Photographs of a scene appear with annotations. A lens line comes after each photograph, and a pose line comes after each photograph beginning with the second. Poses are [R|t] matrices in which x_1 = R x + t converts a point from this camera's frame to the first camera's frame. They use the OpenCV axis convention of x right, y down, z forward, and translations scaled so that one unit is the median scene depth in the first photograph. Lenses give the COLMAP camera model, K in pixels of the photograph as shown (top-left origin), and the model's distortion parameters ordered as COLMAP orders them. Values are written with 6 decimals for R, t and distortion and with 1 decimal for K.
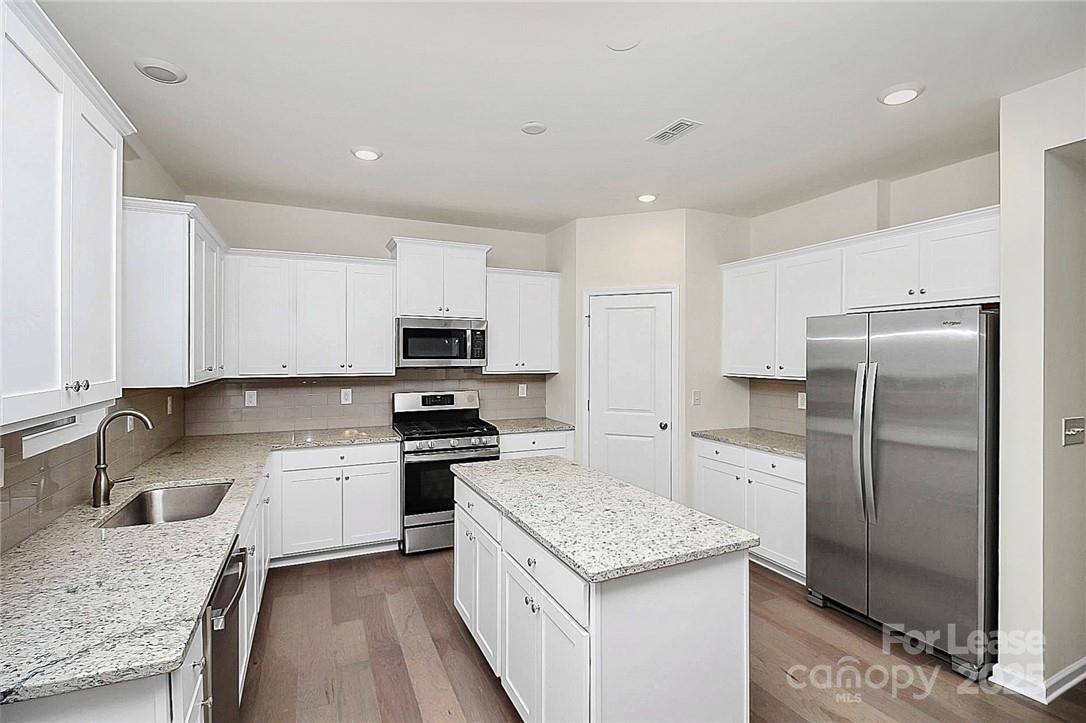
lens RADIAL K [[506.4, 0, 543.7], [0, 506.4, 355.9], [0, 0, 1]] dist [-0.028189, -0.000566]
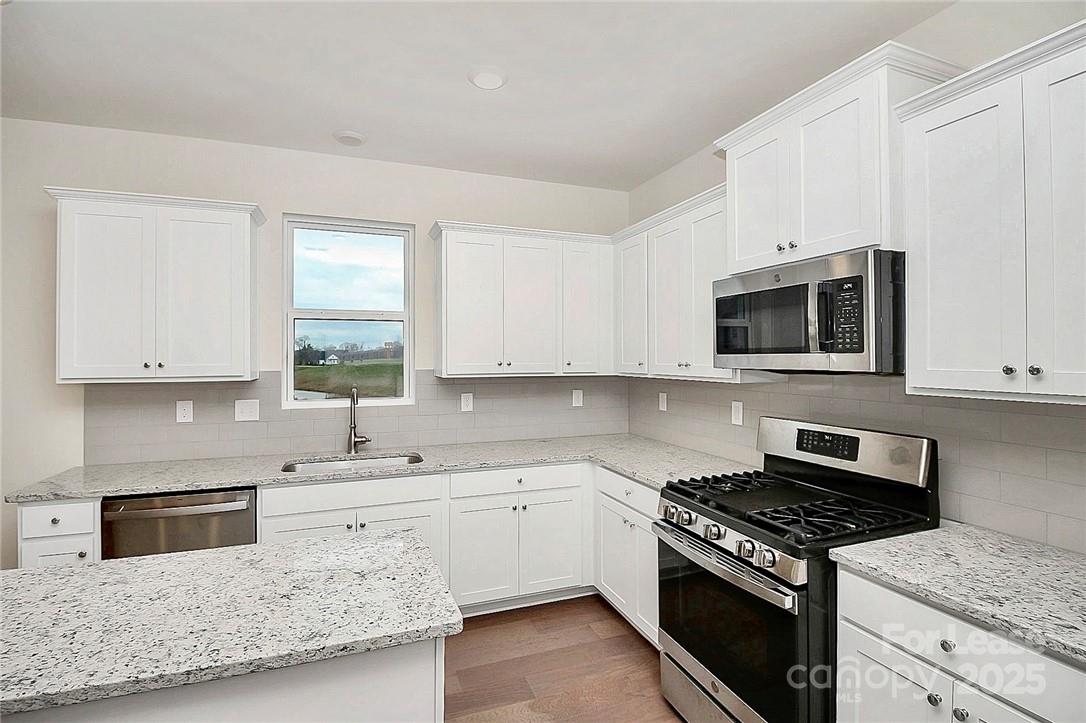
lens RADIAL K [[506.4, 0, 543.7], [0, 506.4, 355.9], [0, 0, 1]] dist [-0.028189, -0.000566]
pose [[-0.078115, -0.004893, -0.996932, 0.367425], [0.000111, 0.999988, -0.004916, 0.014653], [0.996944, -0.000495, -0.078113, 1.102084]]
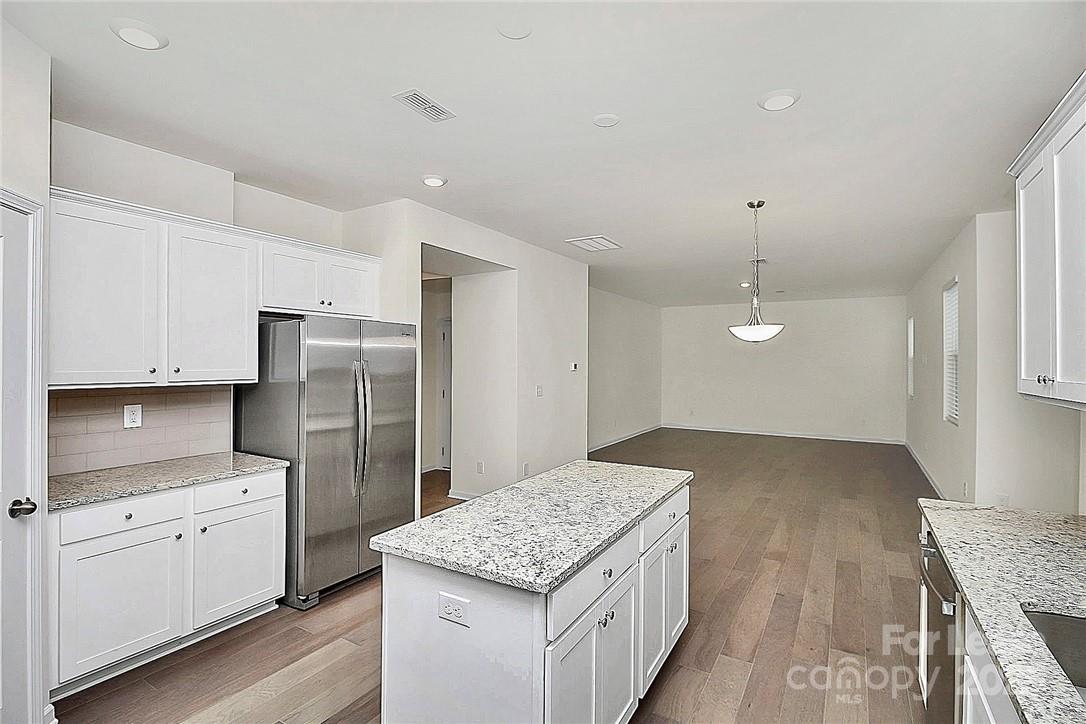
lens RADIAL K [[506.4, 0, 543.7], [0, 506.4, 356.4], [0, 0, 1]] dist [-0.028189, -0.000566]
pose [[-0.559327, 0.001062, 0.828947, -0.530737], [-0.001839, 0.999995, -0.002521, 0.003403], [-0.828945, -0.002935, -0.559322, 1.165133]]
